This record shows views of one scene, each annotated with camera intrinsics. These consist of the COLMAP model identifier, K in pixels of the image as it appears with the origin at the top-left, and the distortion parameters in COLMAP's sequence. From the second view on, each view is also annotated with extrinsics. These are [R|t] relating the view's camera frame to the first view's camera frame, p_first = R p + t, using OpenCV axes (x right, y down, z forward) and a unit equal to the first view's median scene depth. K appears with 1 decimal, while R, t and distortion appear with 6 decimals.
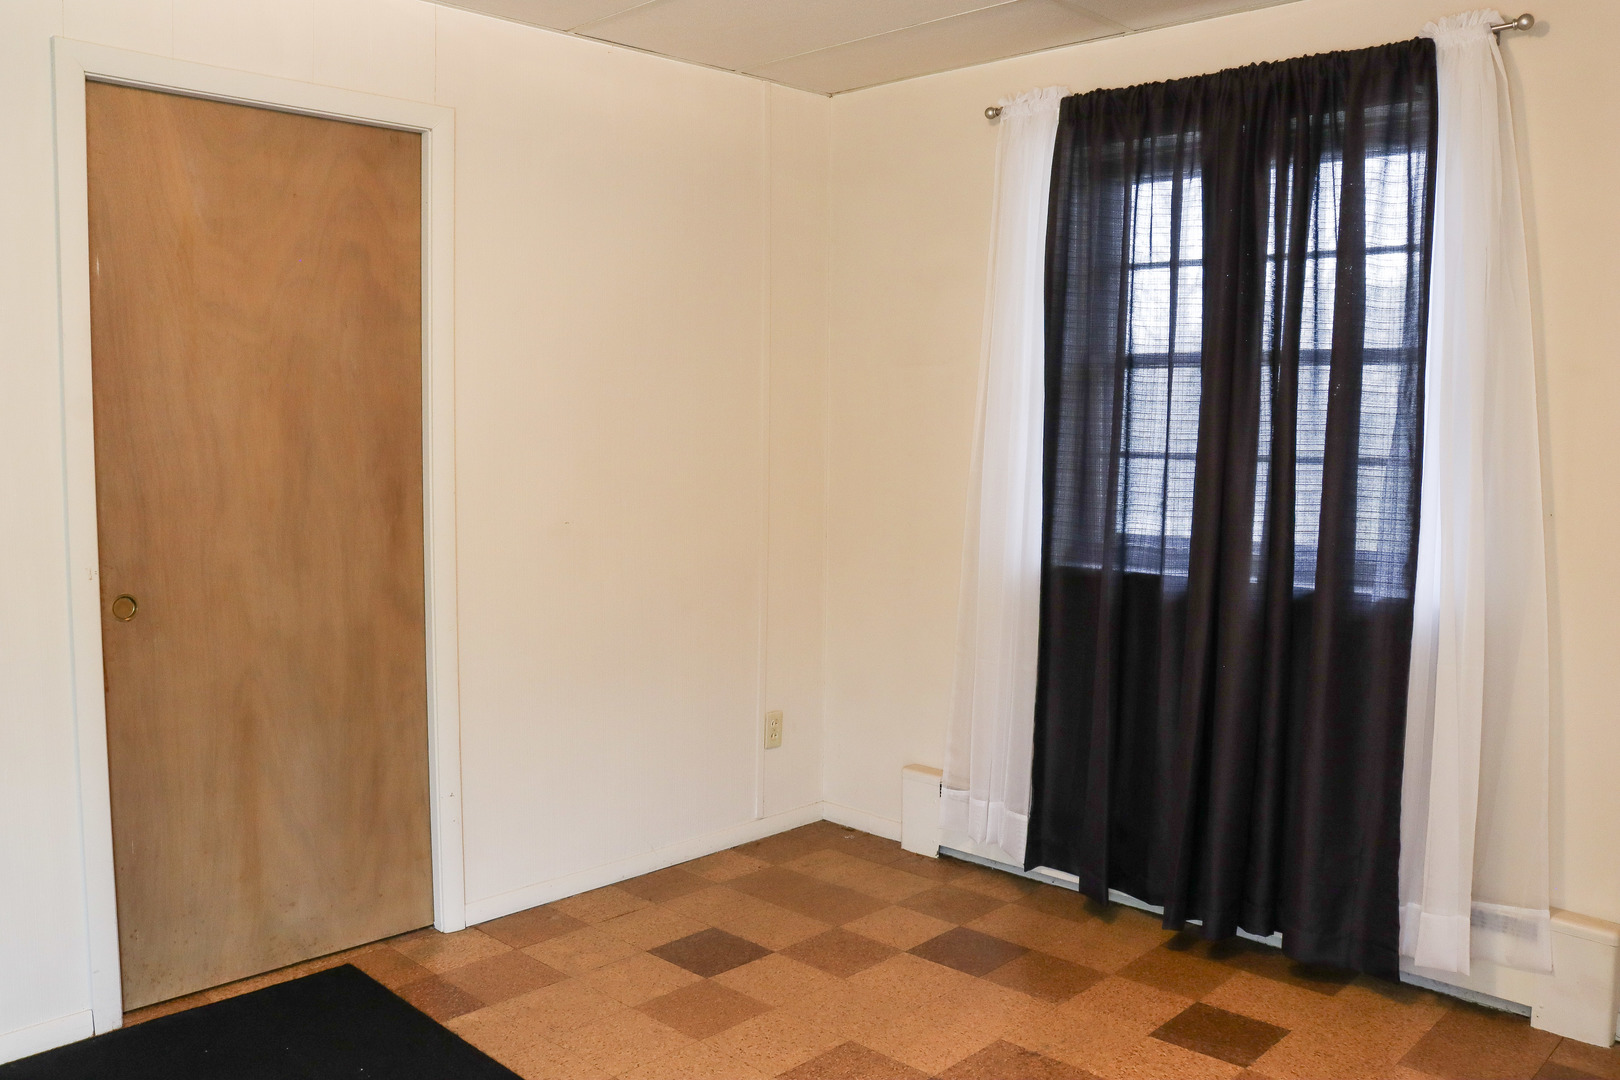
lens RADIAL K [[1323.4, 0, 814.3], [0, 1323.4, 532.5], [0, 0, 1]] dist [-0.160402, 0.148852]
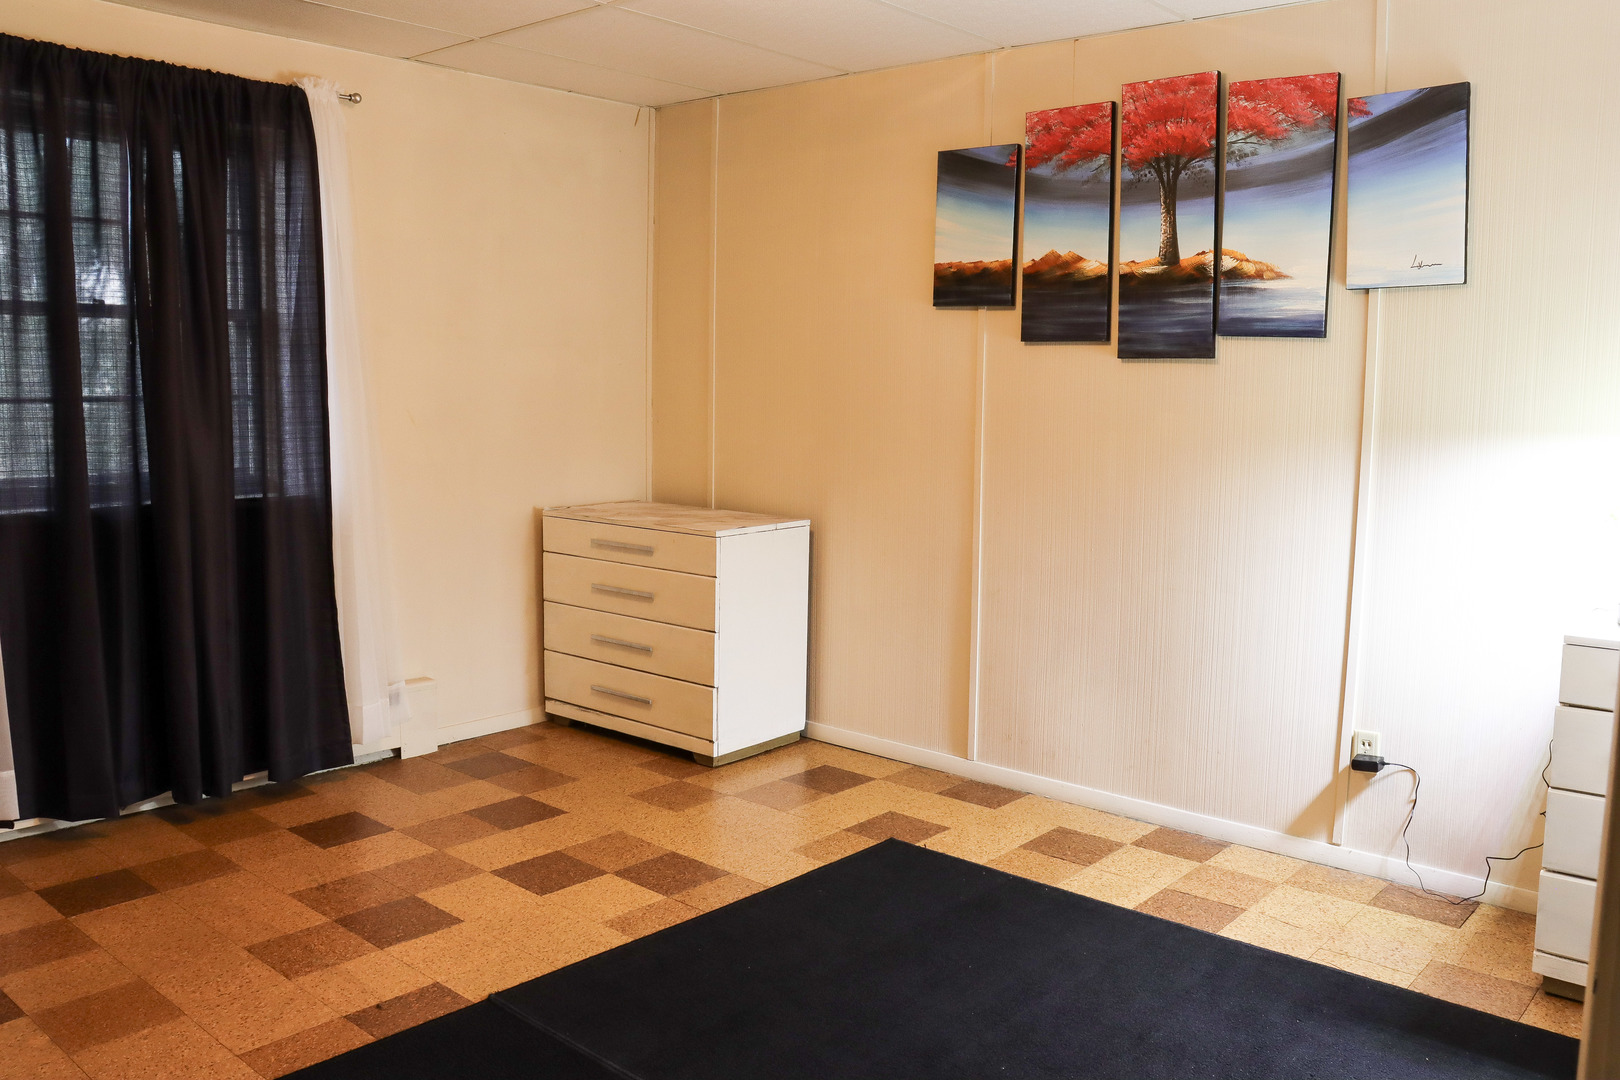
lens RADIAL K [[1323.4, 0, 814.3], [0, 1323.4, 532.5], [0, 0, 1]] dist [-0.160402, 0.148852]
pose [[-0.034724, -0.128392, 0.991115, -0.891062], [0.067805, 0.989126, 0.130510, -0.050467], [-0.997094, 0.071735, -0.025640, 0.470170]]
